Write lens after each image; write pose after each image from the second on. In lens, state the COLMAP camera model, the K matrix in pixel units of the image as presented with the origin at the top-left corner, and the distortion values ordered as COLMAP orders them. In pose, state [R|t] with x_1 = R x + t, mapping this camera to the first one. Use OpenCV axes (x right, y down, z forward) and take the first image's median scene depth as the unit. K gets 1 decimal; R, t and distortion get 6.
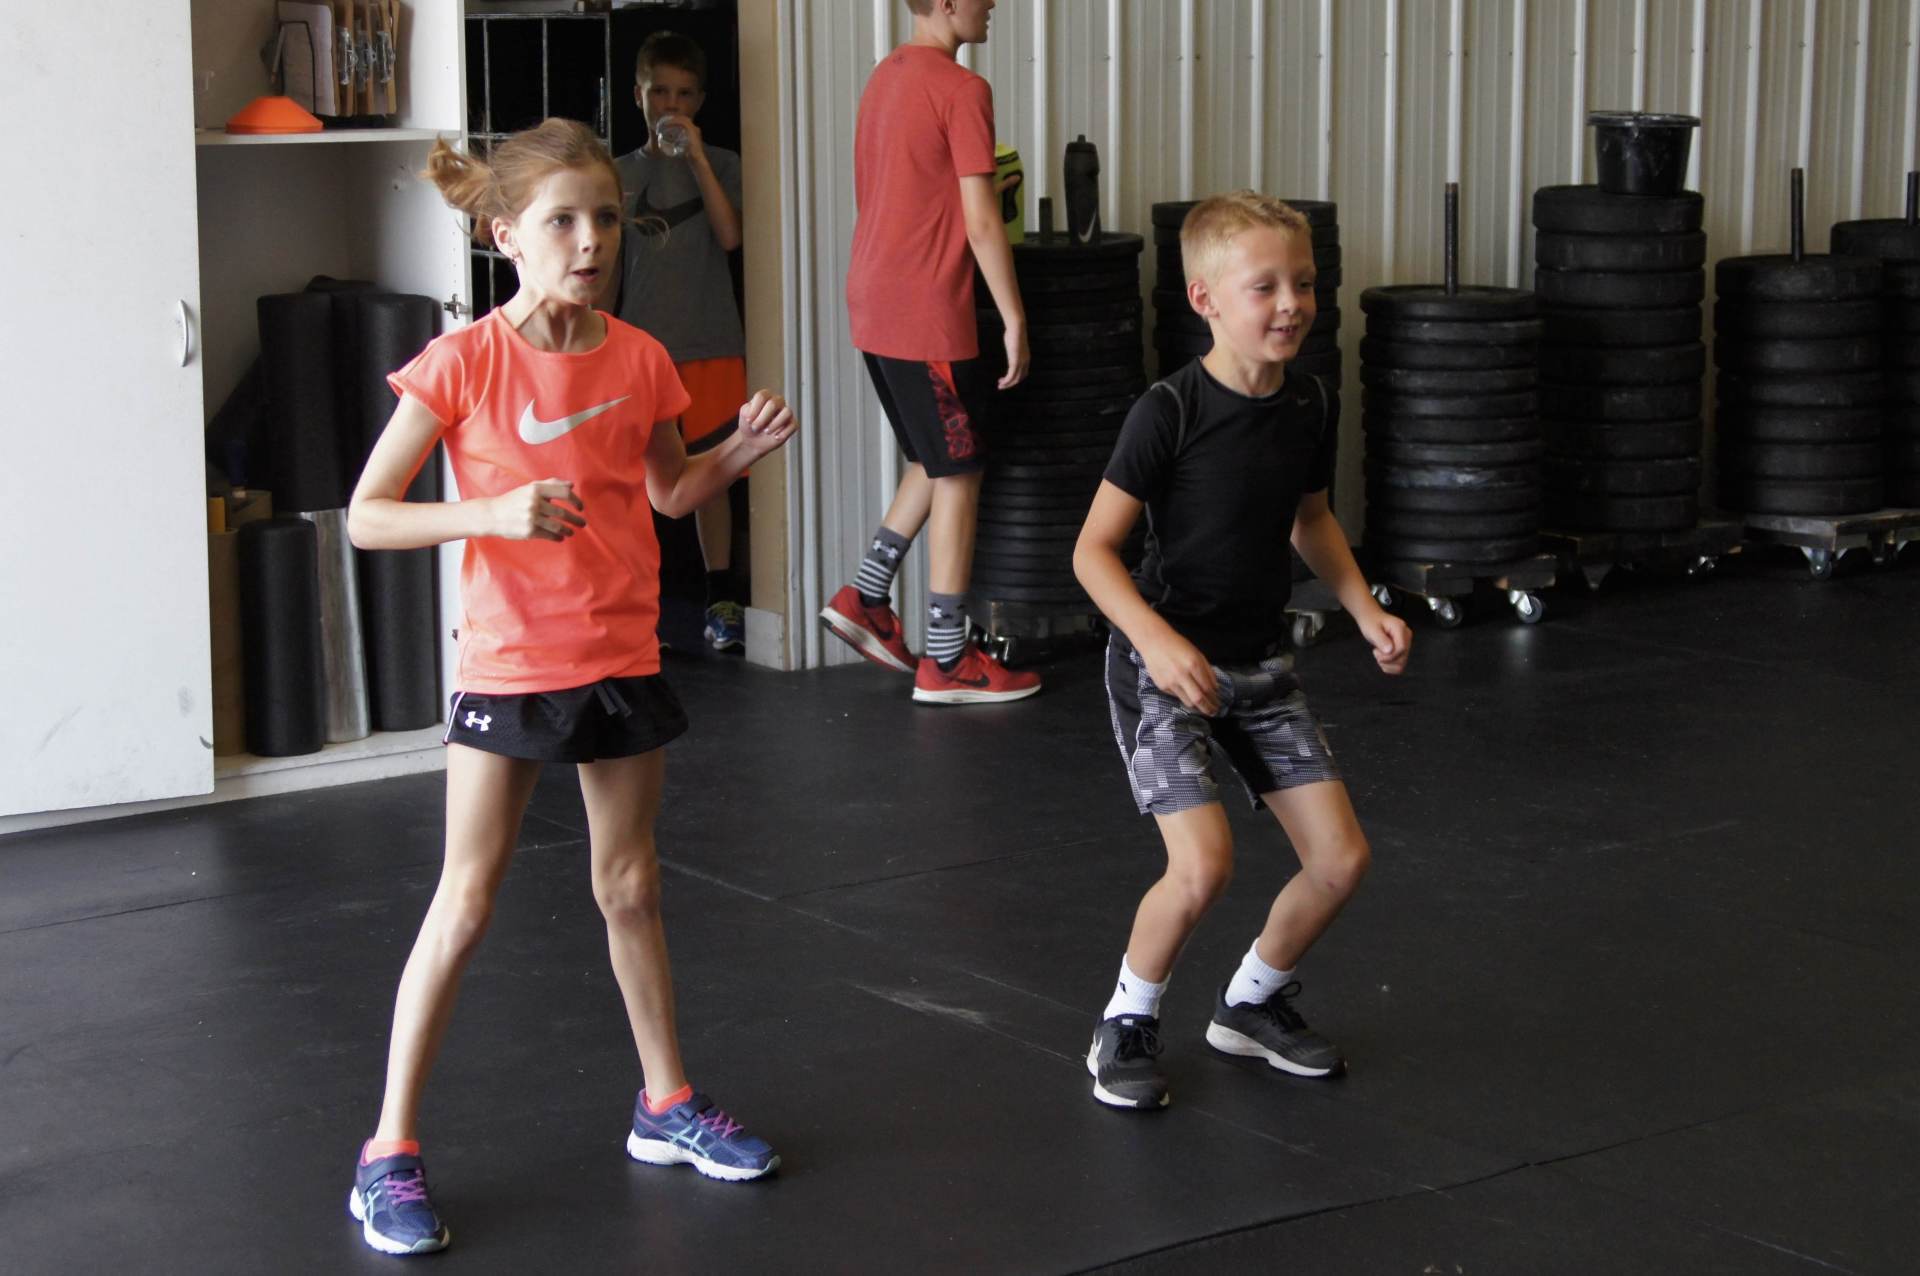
lens RADIAL K [[3382.9, 0, 943.0], [0, 3382.9, 639.9], [0, 0, 1]] dist [0.062737, 0.000000]
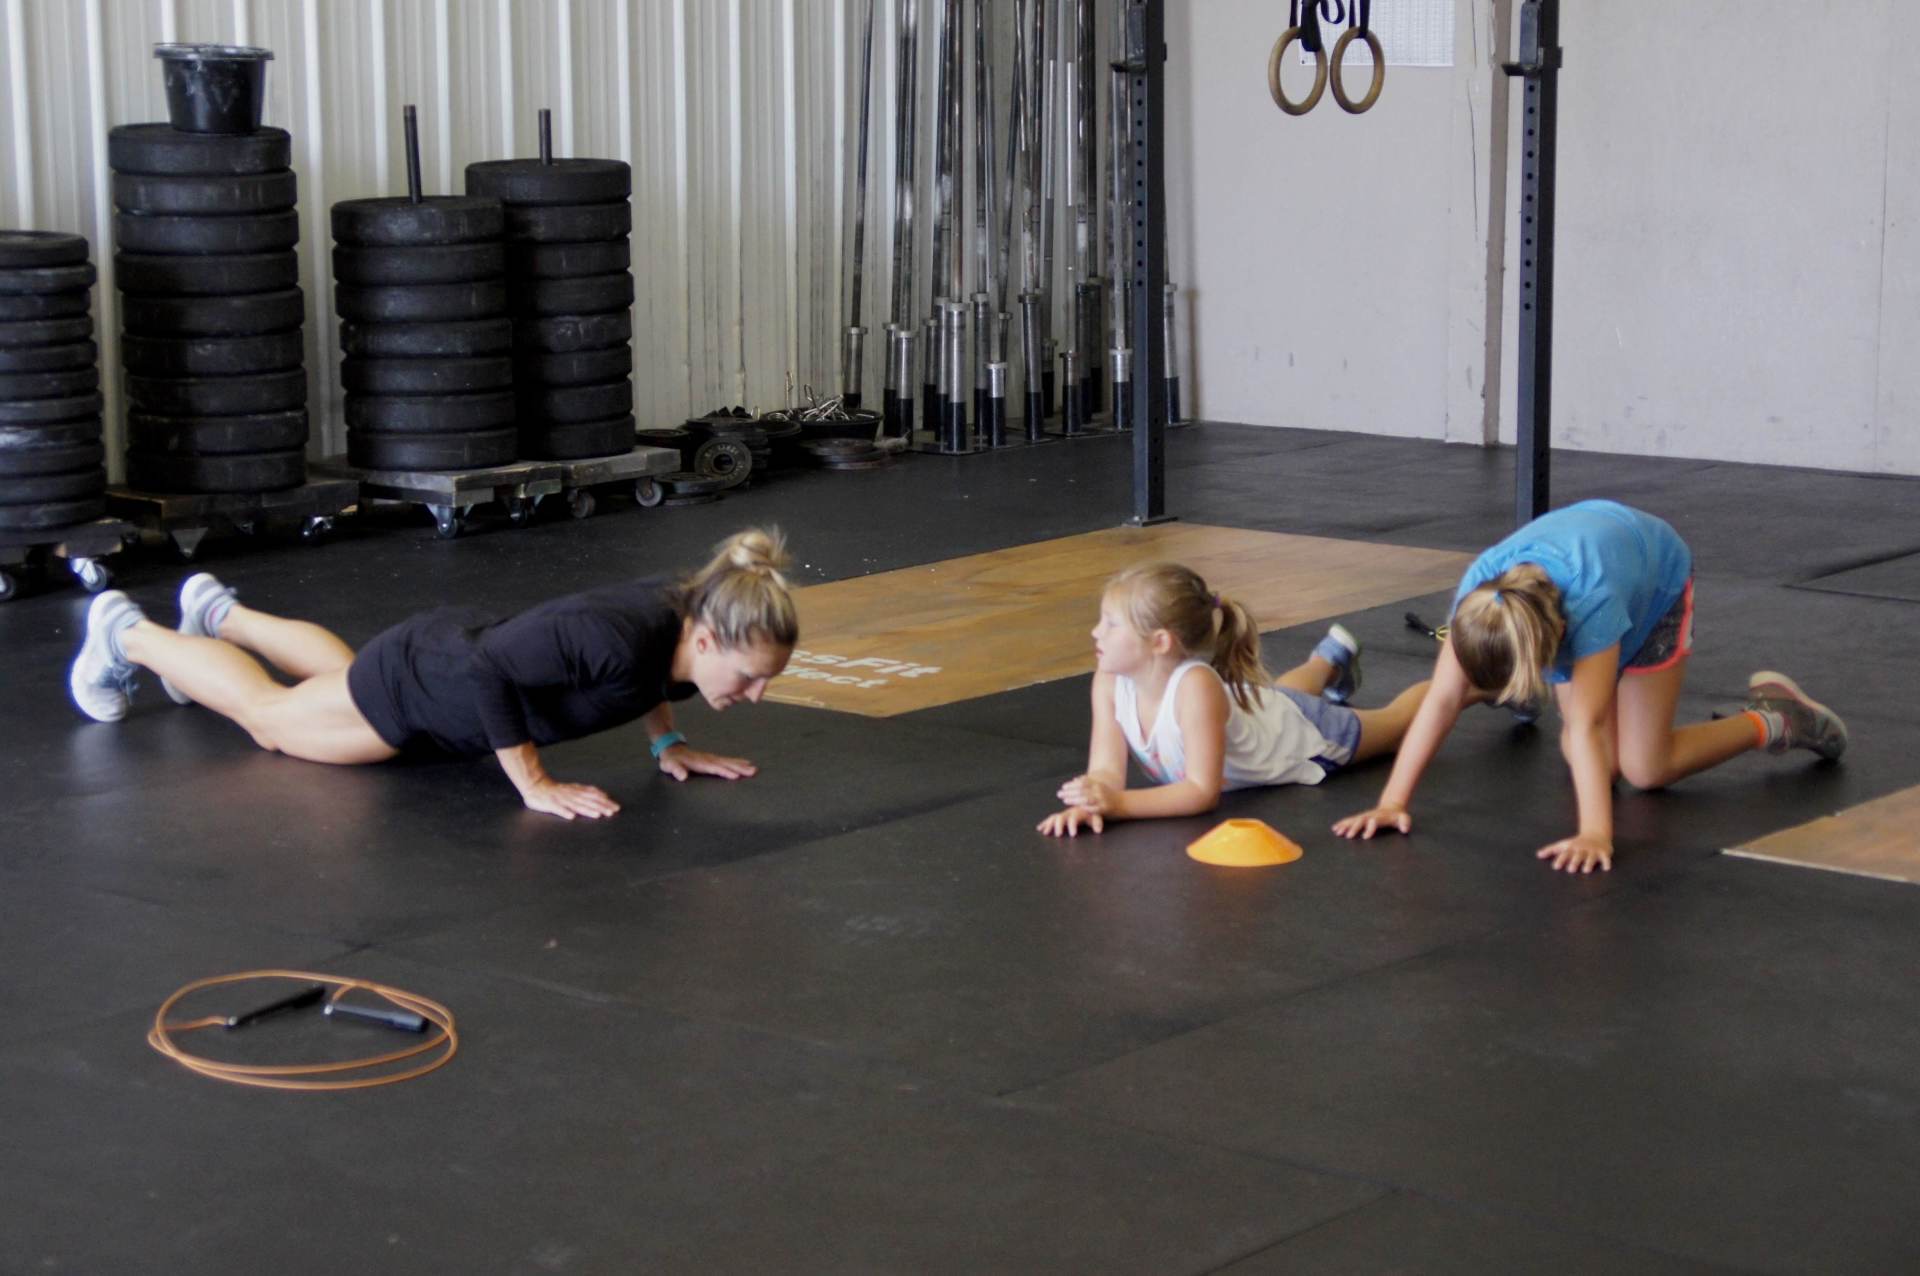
lens RADIAL K [[3828.8, 0, 954.9], [0, 3828.8, 632.9], [0, 0, 1]] dist [0.109347, 0.000000]
pose [[0.971042, -0.038485, 0.235788, 0.147775], [0.039124, 0.999232, 0.001970, 0.012817], [-0.235683, 0.007312, 0.971803, -0.080324]]
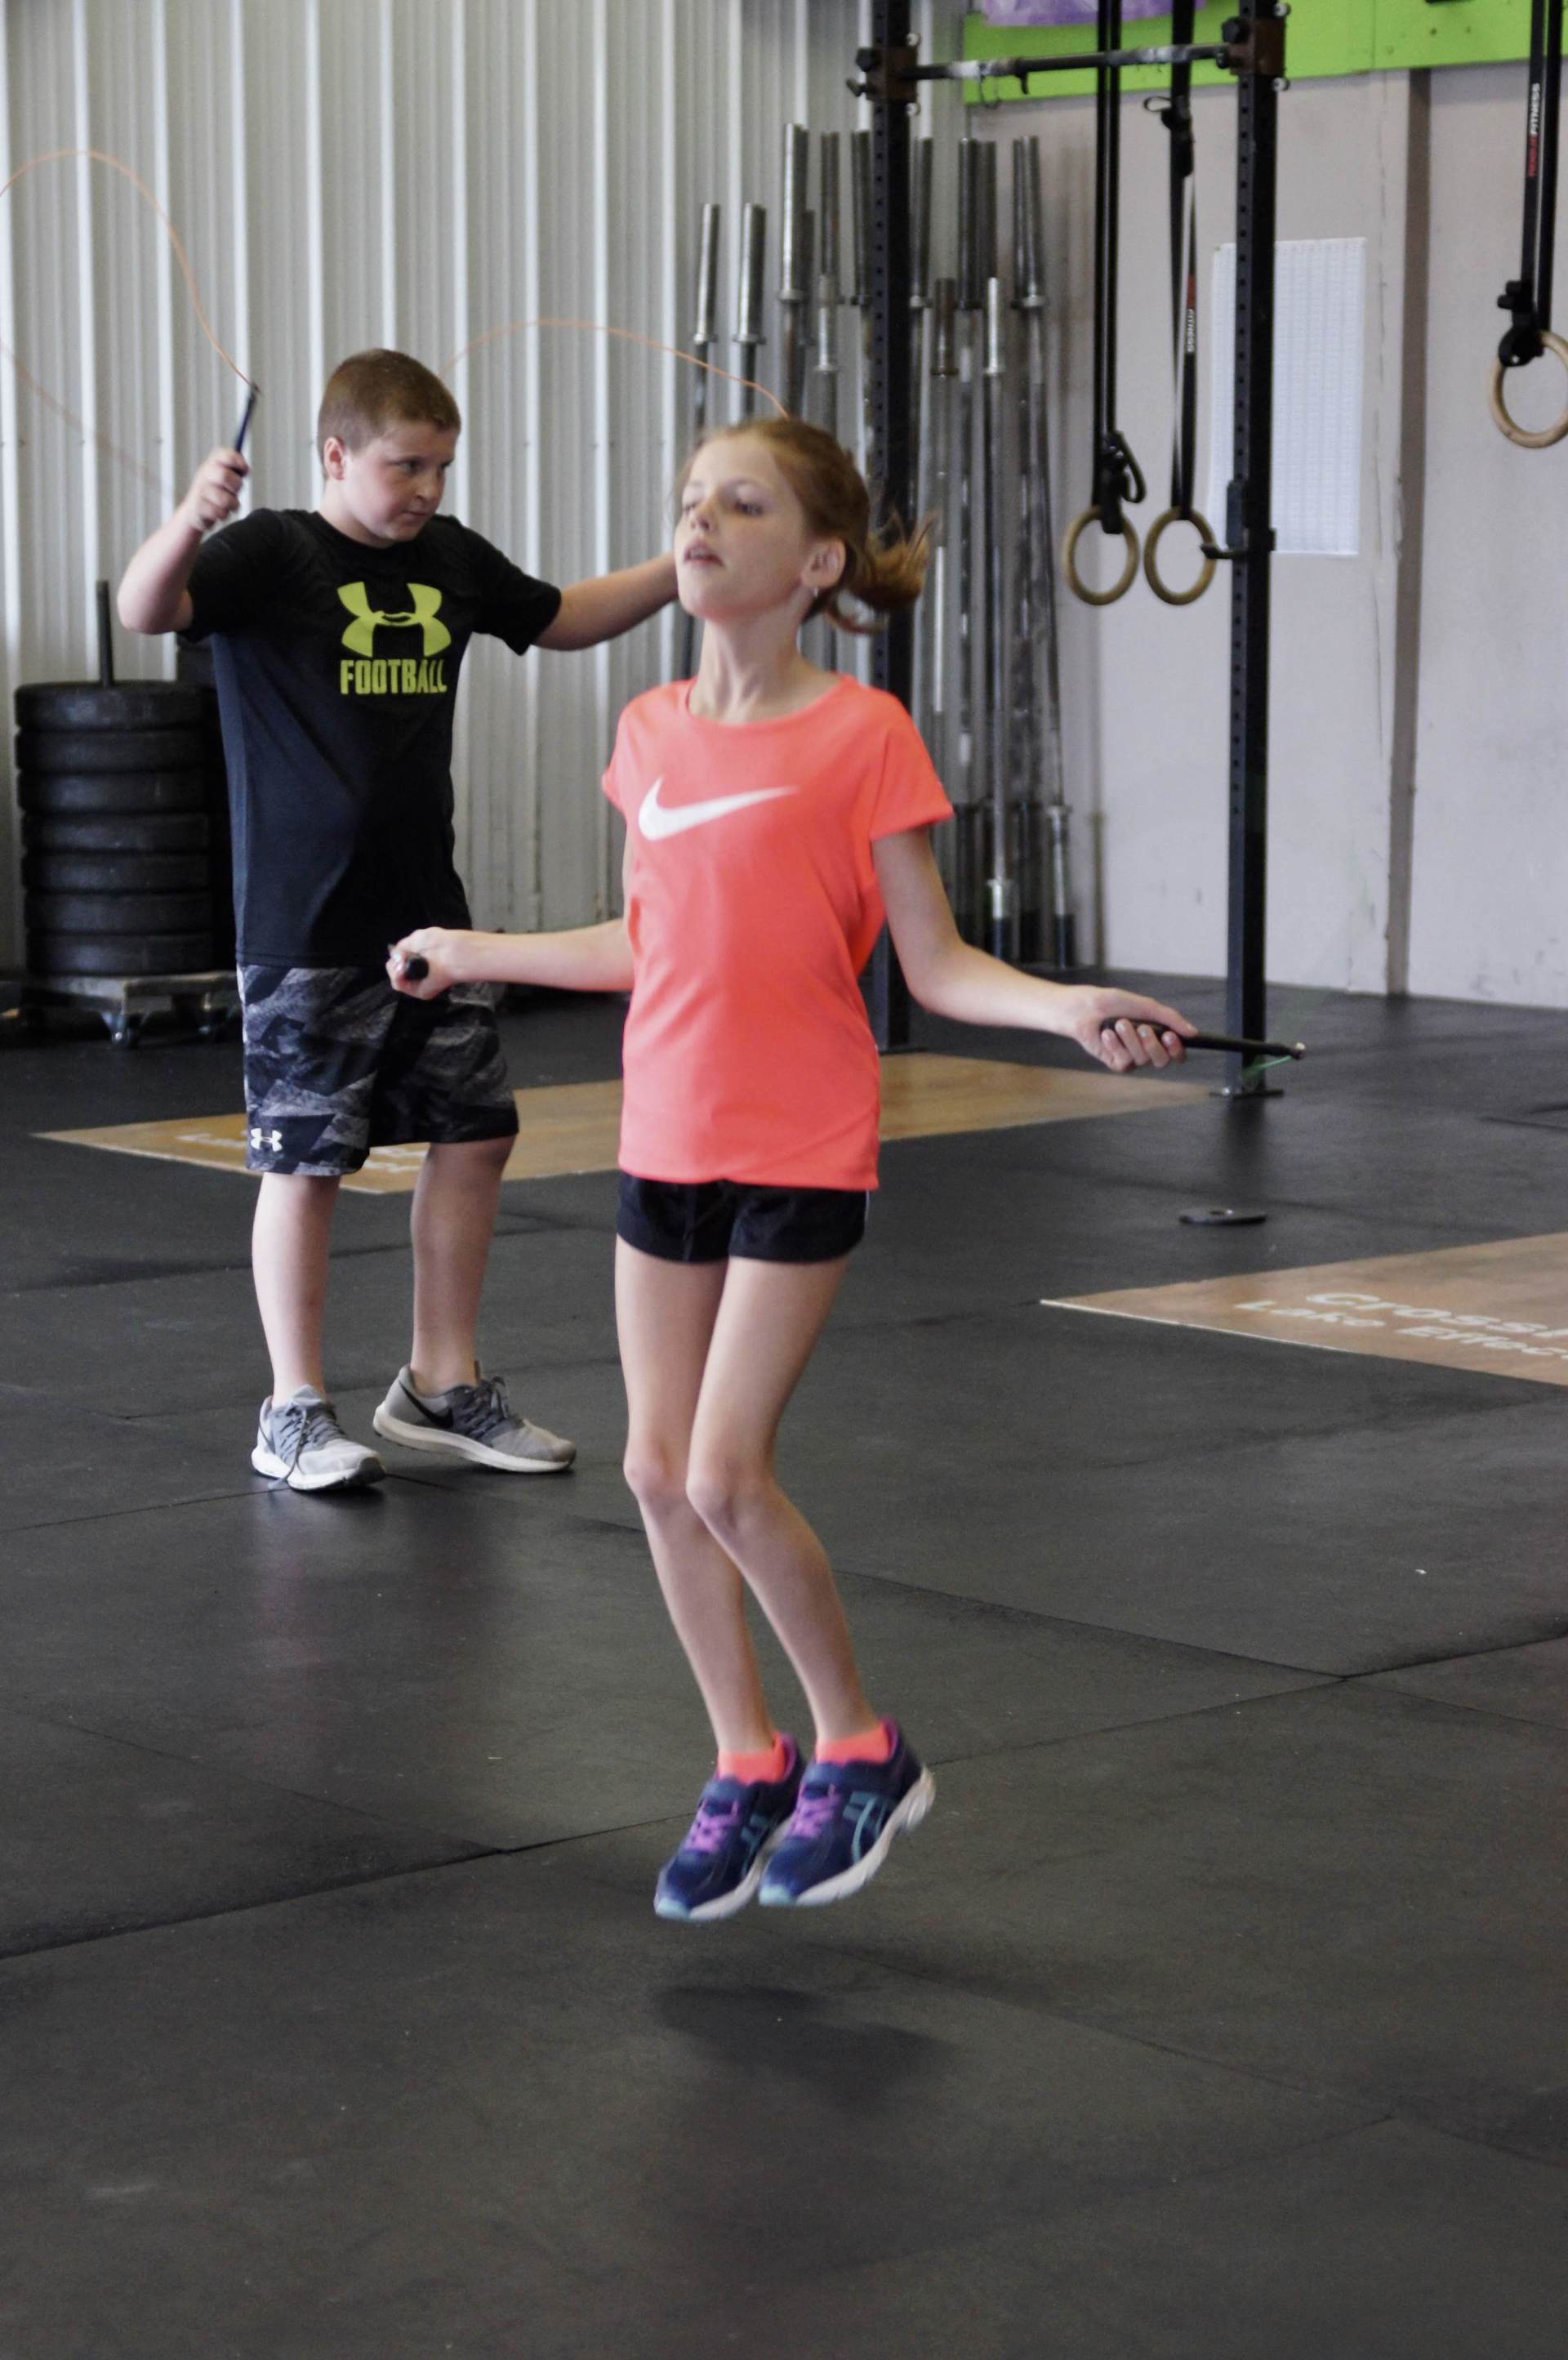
lens RADIAL K [[5772.9, 0, 797.0], [0, 5772.9, 1172.4], [0, 0, 1]] dist [0.232809, 0.000000]
pose [[0.996095, -0.002025, 0.088269, 0.312298], [0.006165, 0.998892, -0.046658, 0.087944], [-0.088076, 0.047020, 0.995003, -0.516422]]
